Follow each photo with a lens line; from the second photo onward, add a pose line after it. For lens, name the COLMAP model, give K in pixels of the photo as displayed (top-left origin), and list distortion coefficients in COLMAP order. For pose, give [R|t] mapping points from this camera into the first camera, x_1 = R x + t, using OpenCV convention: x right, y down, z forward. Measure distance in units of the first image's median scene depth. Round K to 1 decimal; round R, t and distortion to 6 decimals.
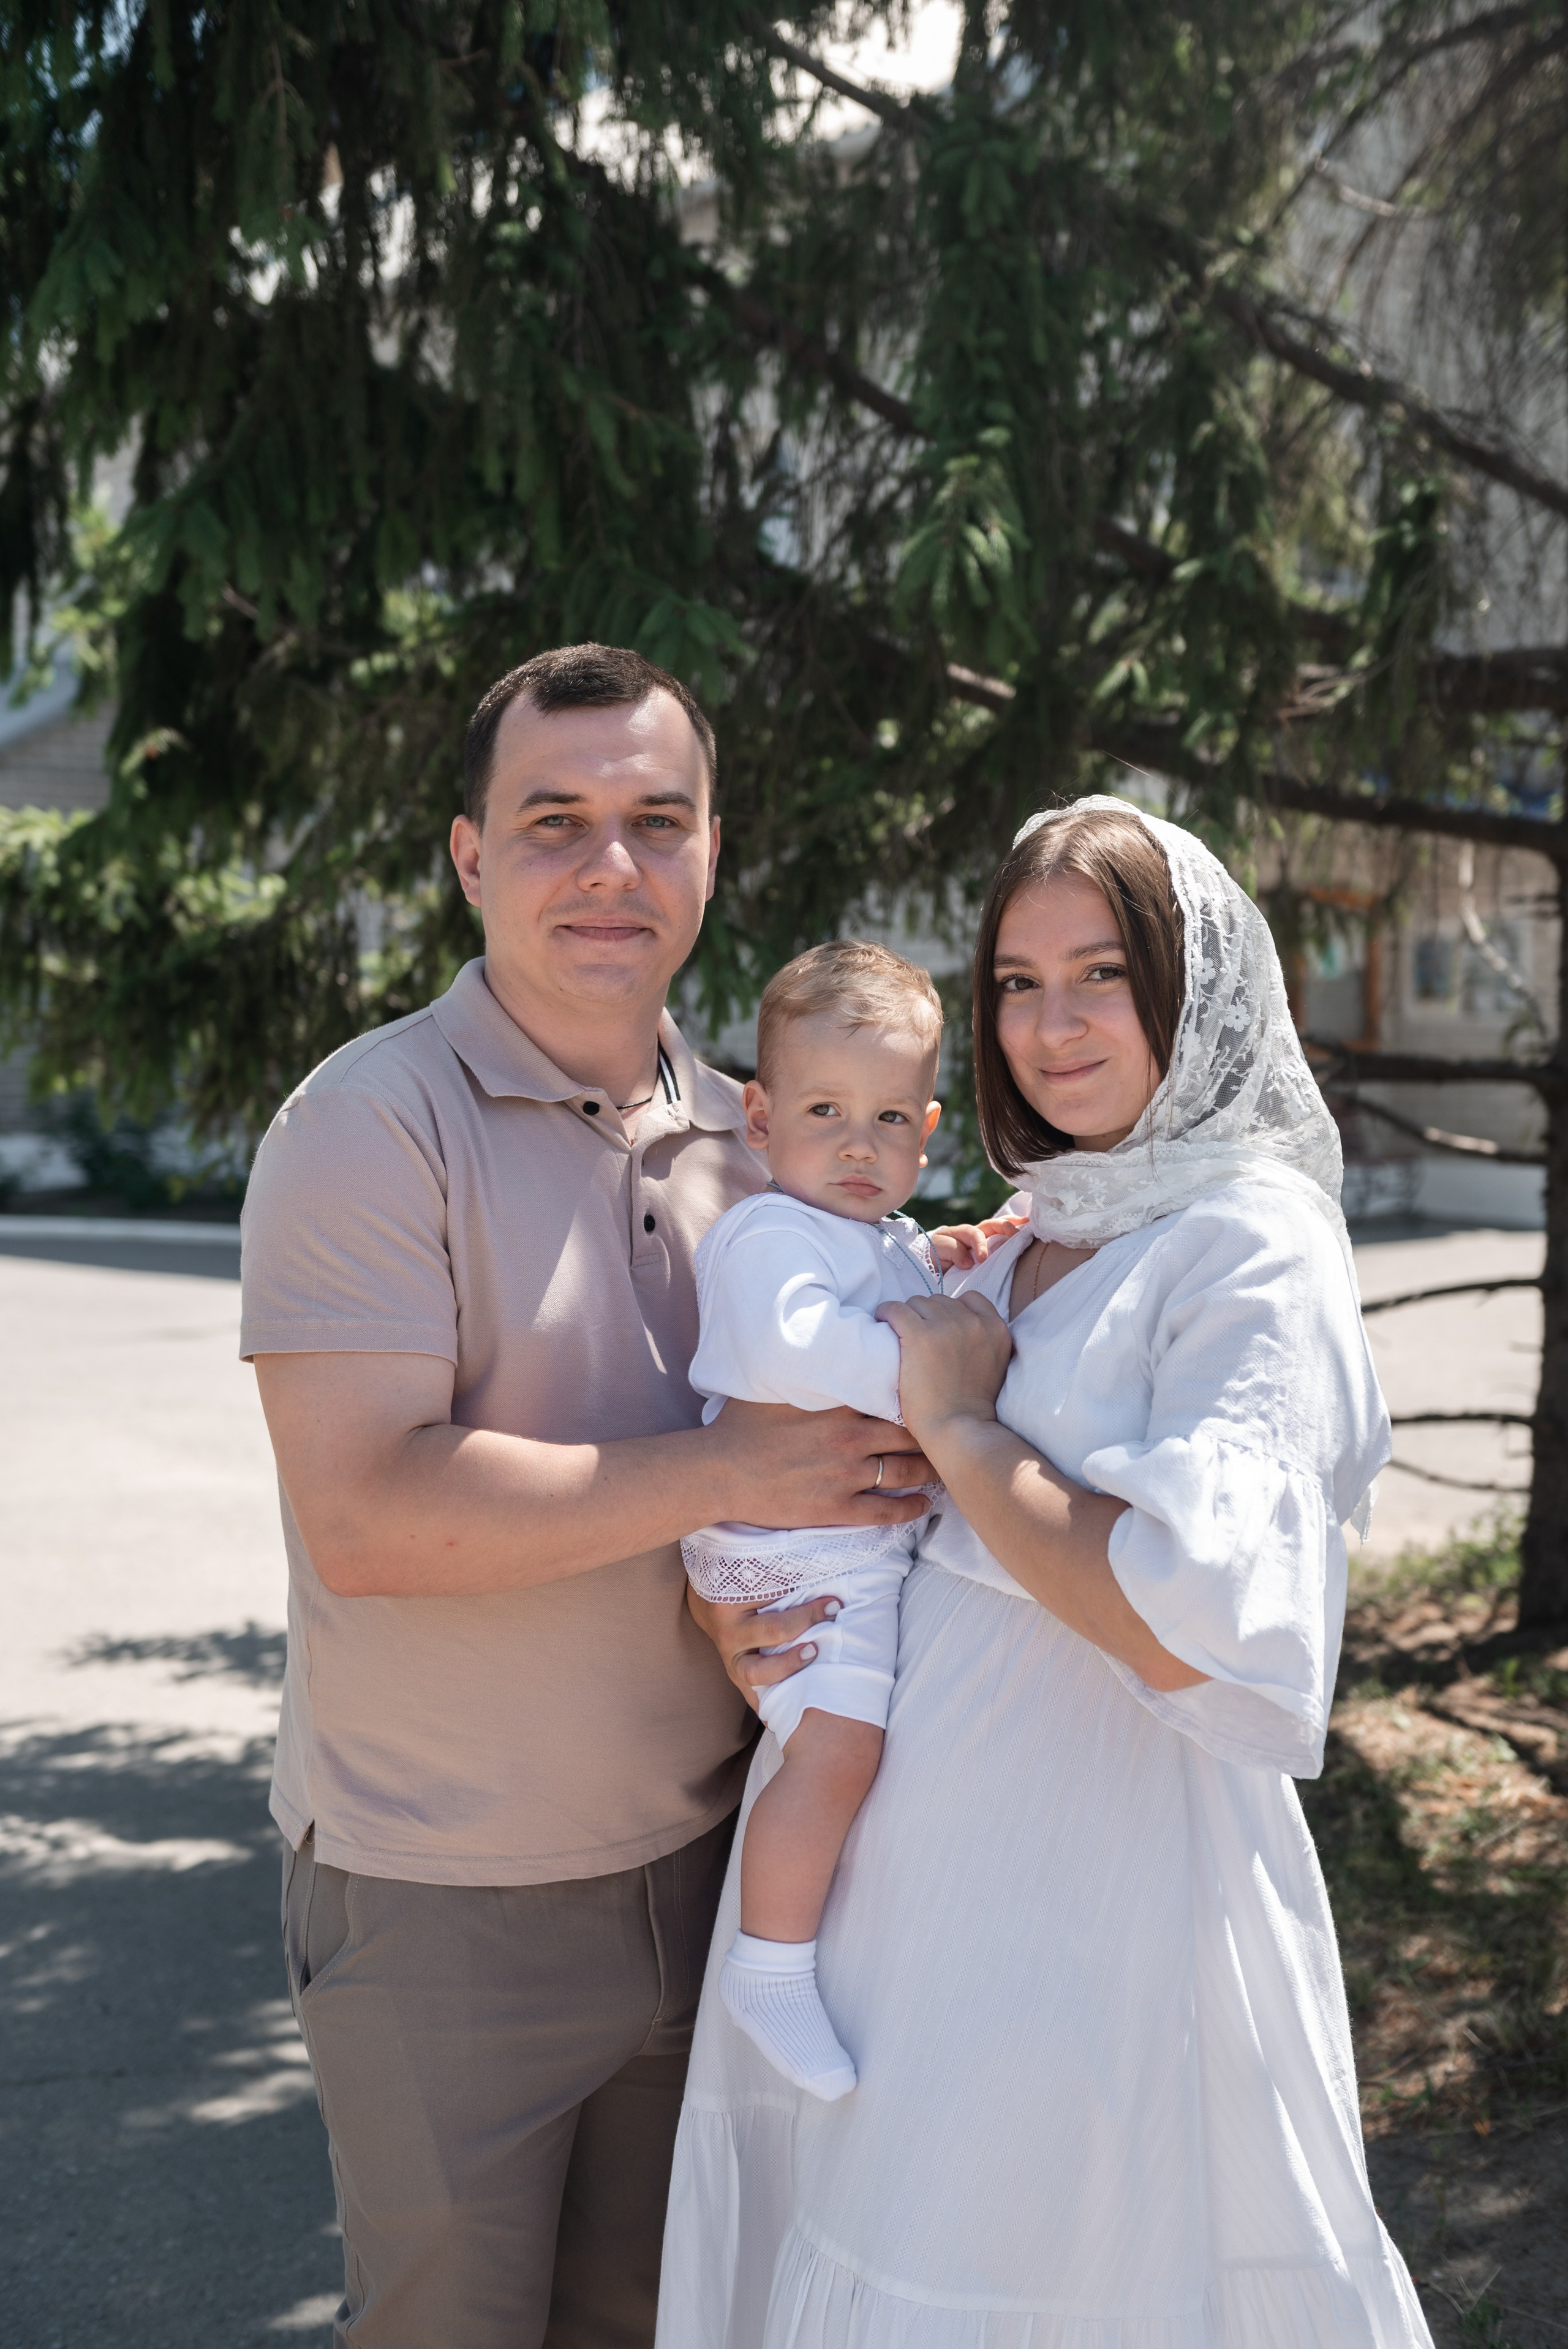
lens RADIAL K [[2672.2, 0, 794.7], [0, 2672.2, 1164.2], [0, 0, 1]] dist [-0.035496, 0.000000]
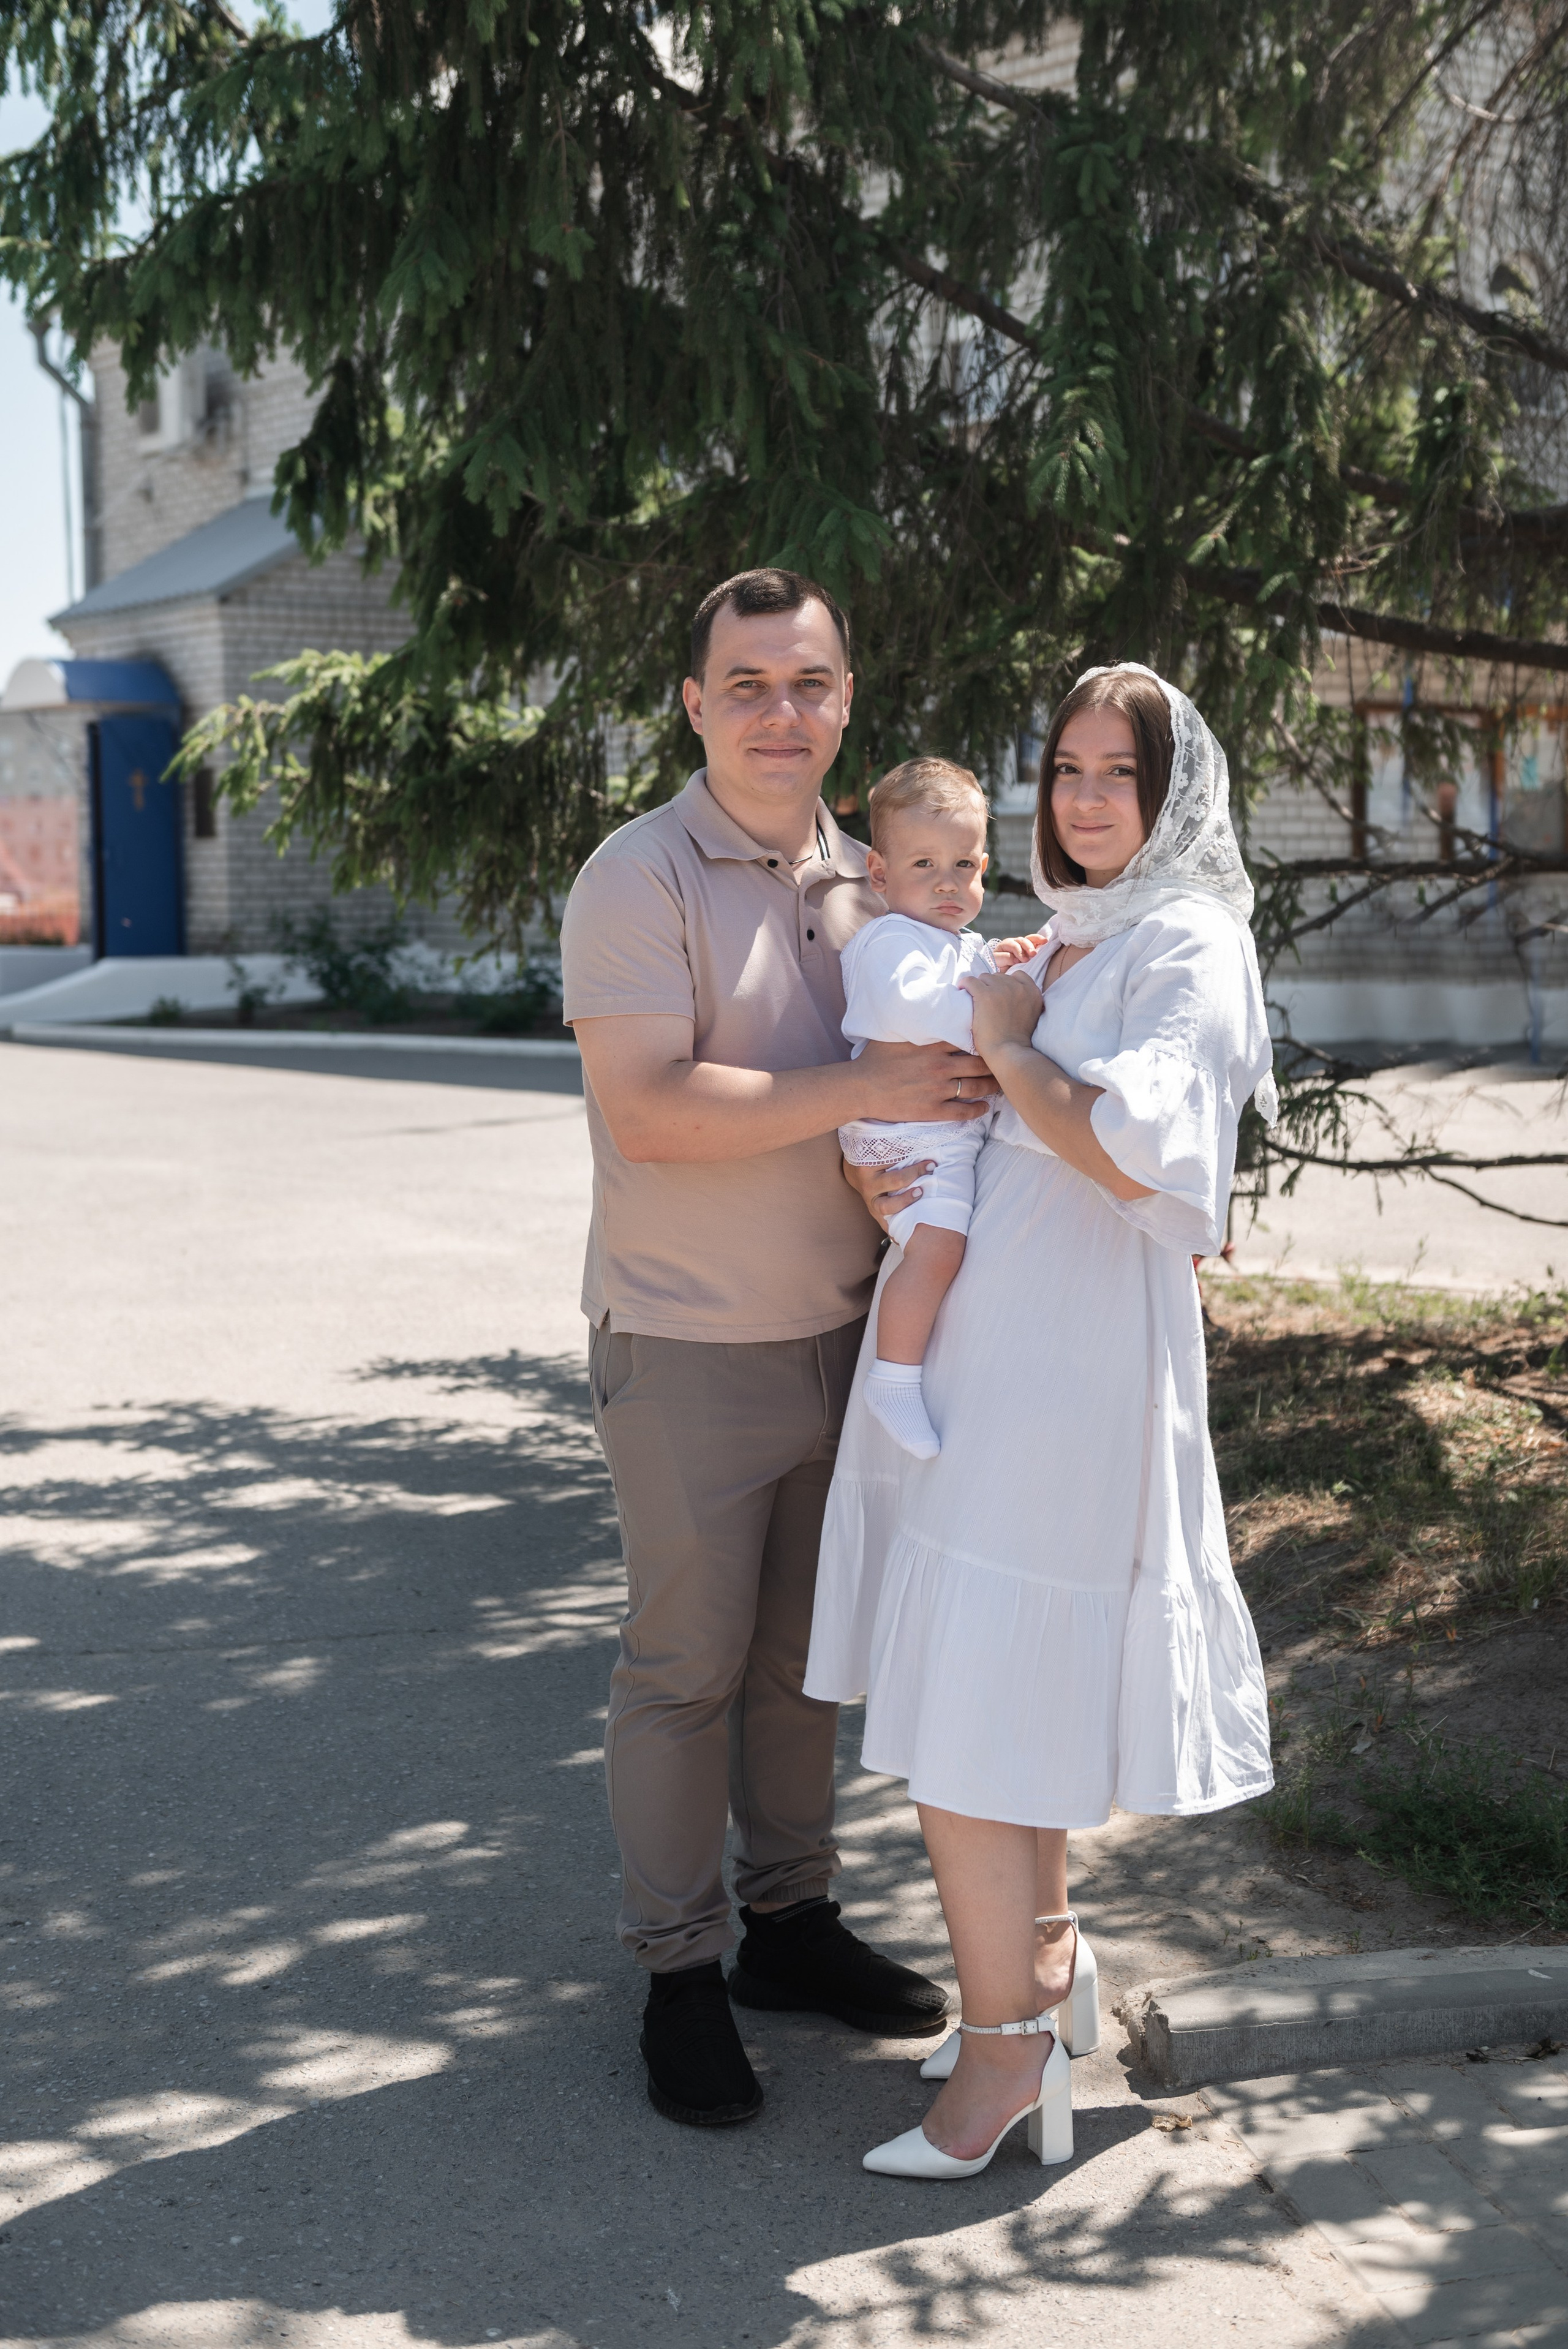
lens RADIAL K [[2922.2, 0, 826.2], [0, 2922.2, 1080.4], [0, 0, 1]] dist [-0.026794, 0.000000]
pose [[0.997224, 0.001556, -0.074442, 0.048370], [0.000280, 0.999696, 0.024643, 0.041551], [0.074458, -0.024595, 0.996921, -0.446716]]
